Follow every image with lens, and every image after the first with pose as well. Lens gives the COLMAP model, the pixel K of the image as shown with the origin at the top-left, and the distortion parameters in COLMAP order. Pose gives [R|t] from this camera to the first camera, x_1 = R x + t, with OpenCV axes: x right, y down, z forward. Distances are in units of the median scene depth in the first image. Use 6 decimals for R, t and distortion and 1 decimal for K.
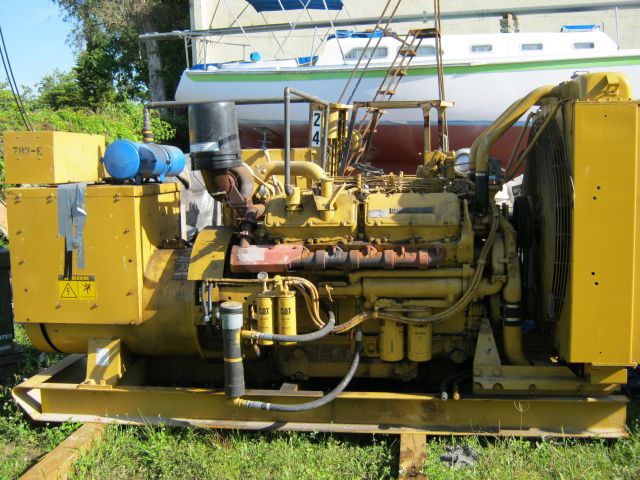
lens RADIAL K [[710.5, 0, 306.8], [0, 710.5, 239.0], [0, 0, 1]] dist [-0.069195, -0.069194]
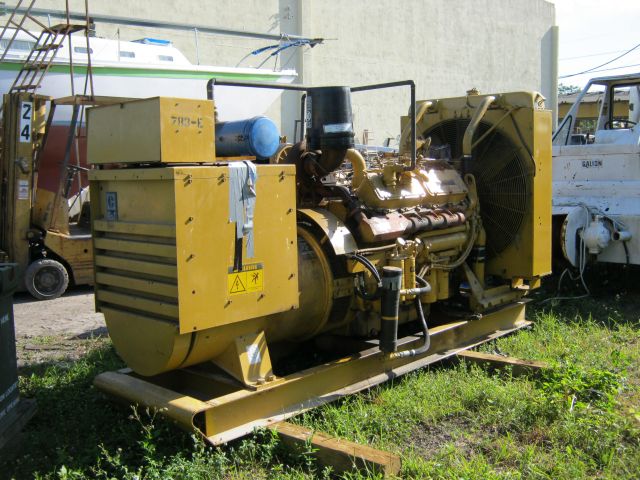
lens RADIAL K [[710.5, 0, 306.8], [0, 710.5, 239.0], [0, 0, 1]] dist [-0.069195, -0.069194]
pose [[0.587439, -0.080572, 0.805248, -1.019682], [0.097415, 0.994836, 0.028476, 0.000789], [-0.803384, 0.061715, 0.592254, 0.415428]]
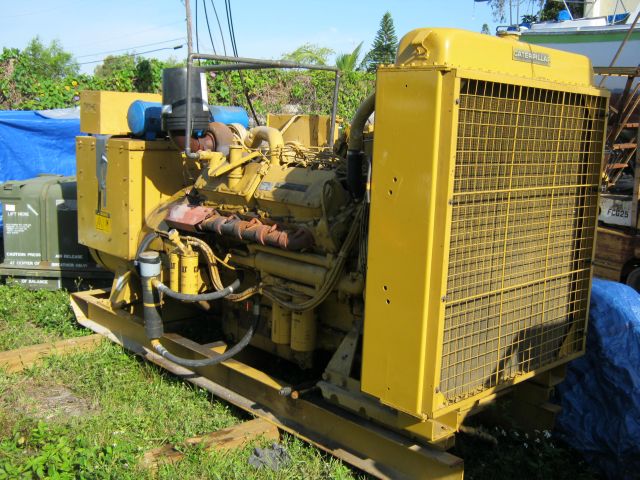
lens RADIAL K [[710.5, 0, 306.8], [0, 710.5, 239.0], [0, 0, 1]] dist [-0.069195, -0.069194]
pose [[0.775375, 0.152969, -0.612694, 0.705763], [-0.119292, 0.988230, 0.095761, -0.060795], [0.620131, -0.001161, 0.784497, 0.273925]]
